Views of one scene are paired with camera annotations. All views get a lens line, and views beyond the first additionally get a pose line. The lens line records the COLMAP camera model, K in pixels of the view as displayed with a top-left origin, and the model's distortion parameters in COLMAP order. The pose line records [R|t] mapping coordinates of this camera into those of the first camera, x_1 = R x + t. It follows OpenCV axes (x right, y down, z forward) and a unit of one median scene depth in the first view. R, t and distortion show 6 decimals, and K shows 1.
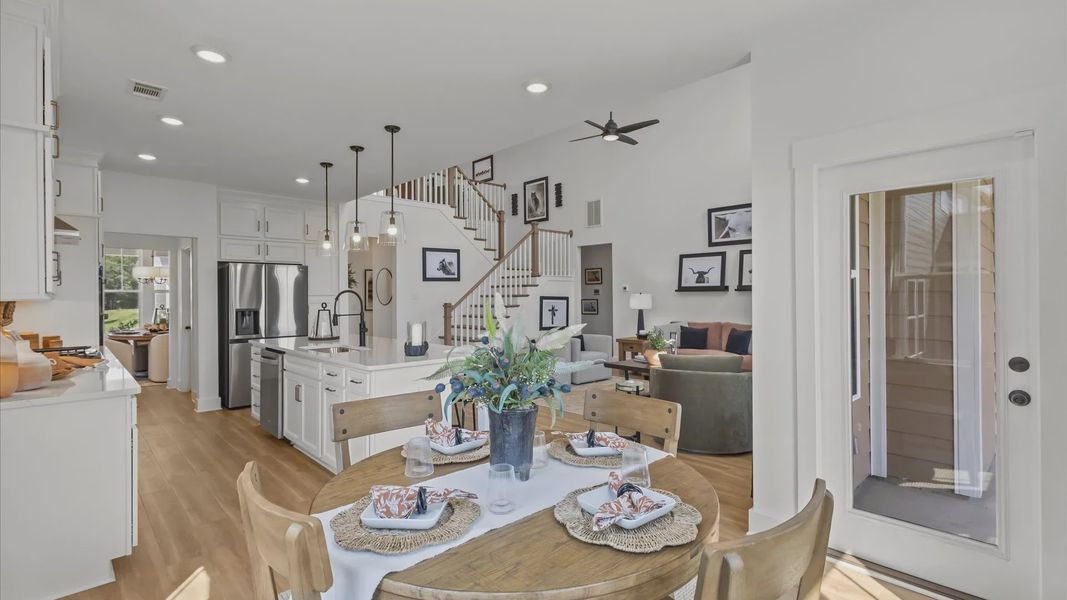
lens RADIAL K [[493.9, 0, 531.5], [0, 493.9, 291.3], [0, 0, 1]] dist [0.010138, 0.001311]
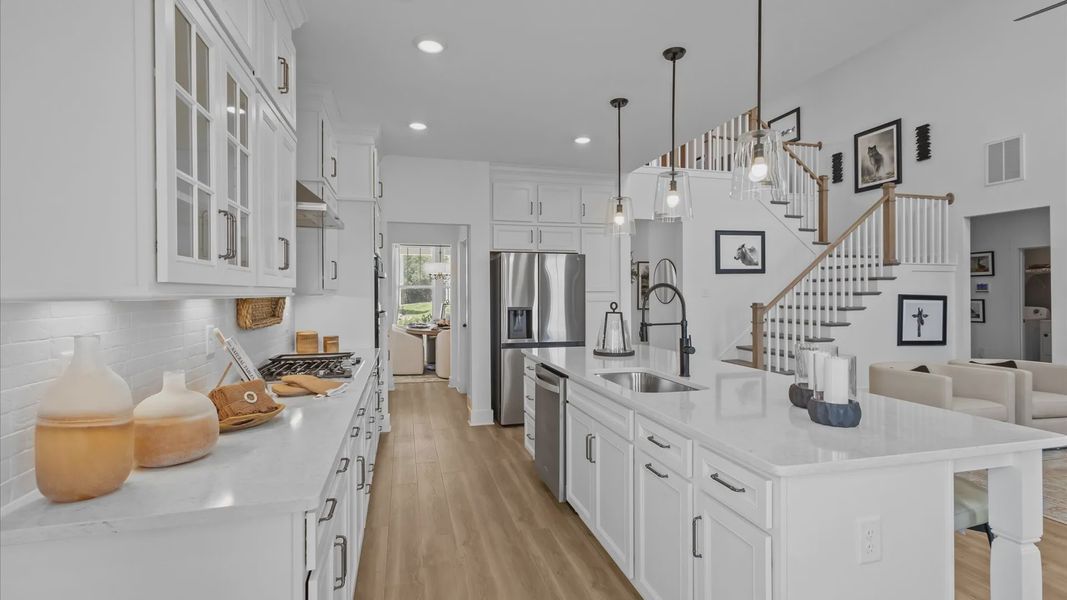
lens RADIAL K [[493.9, 0, 533.0], [0, 493.9, 294.8], [0, 0, 1]] dist [0.010138, 0.001311]
pose [[0.880928, 0.008686, -0.473170, -0.117953], [-0.001657, 0.999882, 0.015270, 0.001322], [0.473247, -0.012668, 0.880839, 0.204492]]
